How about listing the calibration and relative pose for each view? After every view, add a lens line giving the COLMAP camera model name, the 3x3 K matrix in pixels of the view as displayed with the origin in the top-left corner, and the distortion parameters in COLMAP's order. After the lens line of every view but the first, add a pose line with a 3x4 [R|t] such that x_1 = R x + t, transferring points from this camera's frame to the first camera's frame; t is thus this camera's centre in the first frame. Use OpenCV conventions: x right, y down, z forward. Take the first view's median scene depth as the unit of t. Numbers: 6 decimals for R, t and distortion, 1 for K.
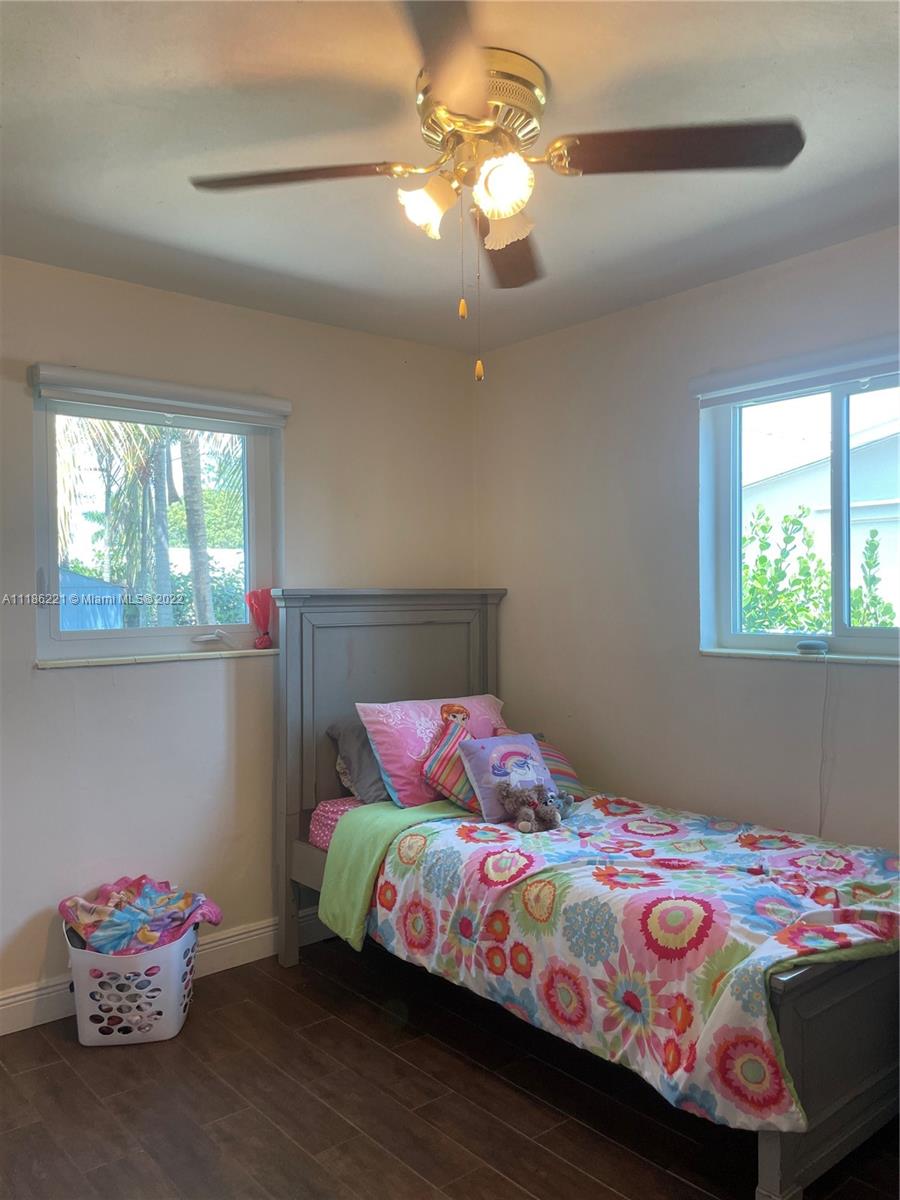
lens RADIAL K [[927.5, 0, 450.0], [0, 927.5, 600.0], [0, 0, 1]] dist [0.106178, -0.190734]
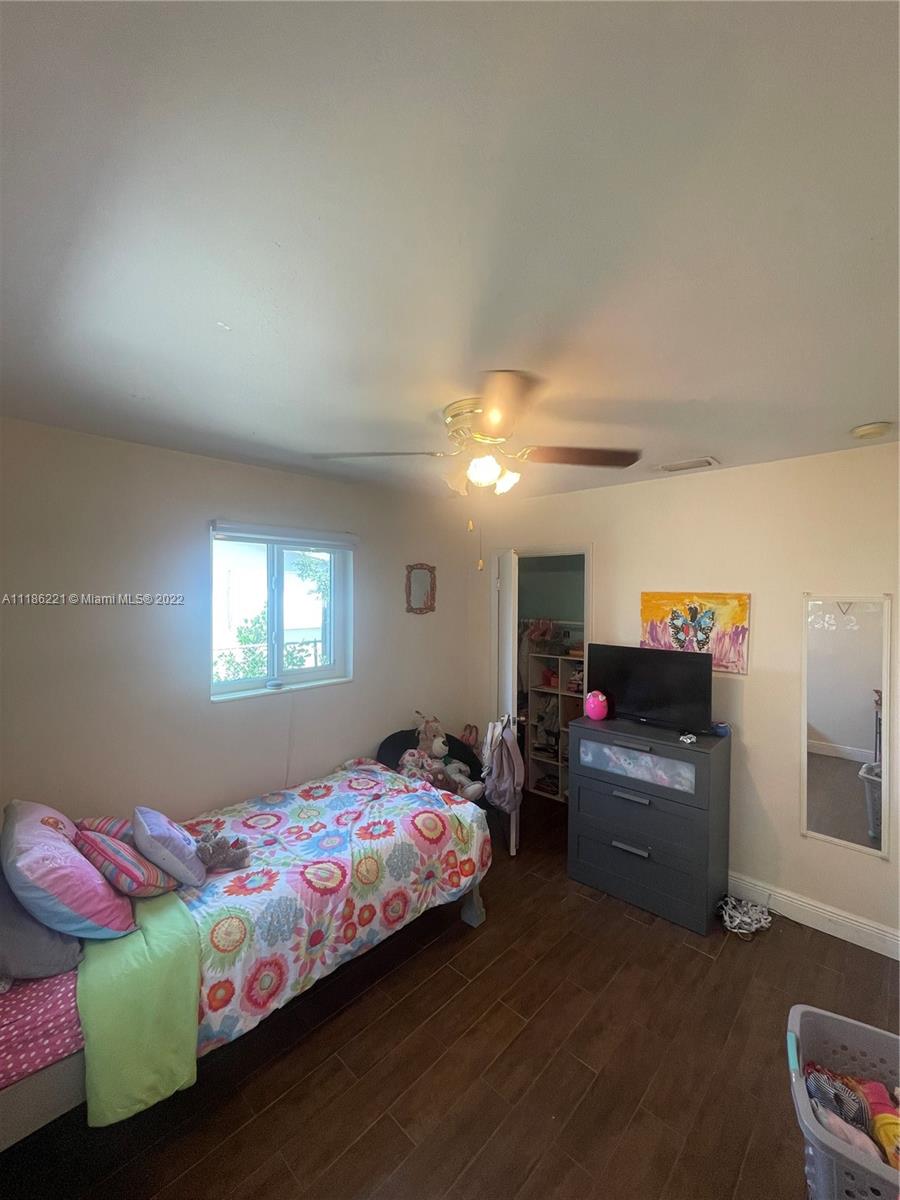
lens RADIAL K [[478.5, 0, 450.0], [0, 478.5, 600.0], [0, 0, 1]] dist [0.001233, 0.000204]
pose [[-0.119444, -0.002664, 0.992837, -0.746374], [-0.002519, 0.999994, 0.002380, -0.153759], [-0.992838, -0.002216, -0.119450, 0.957347]]
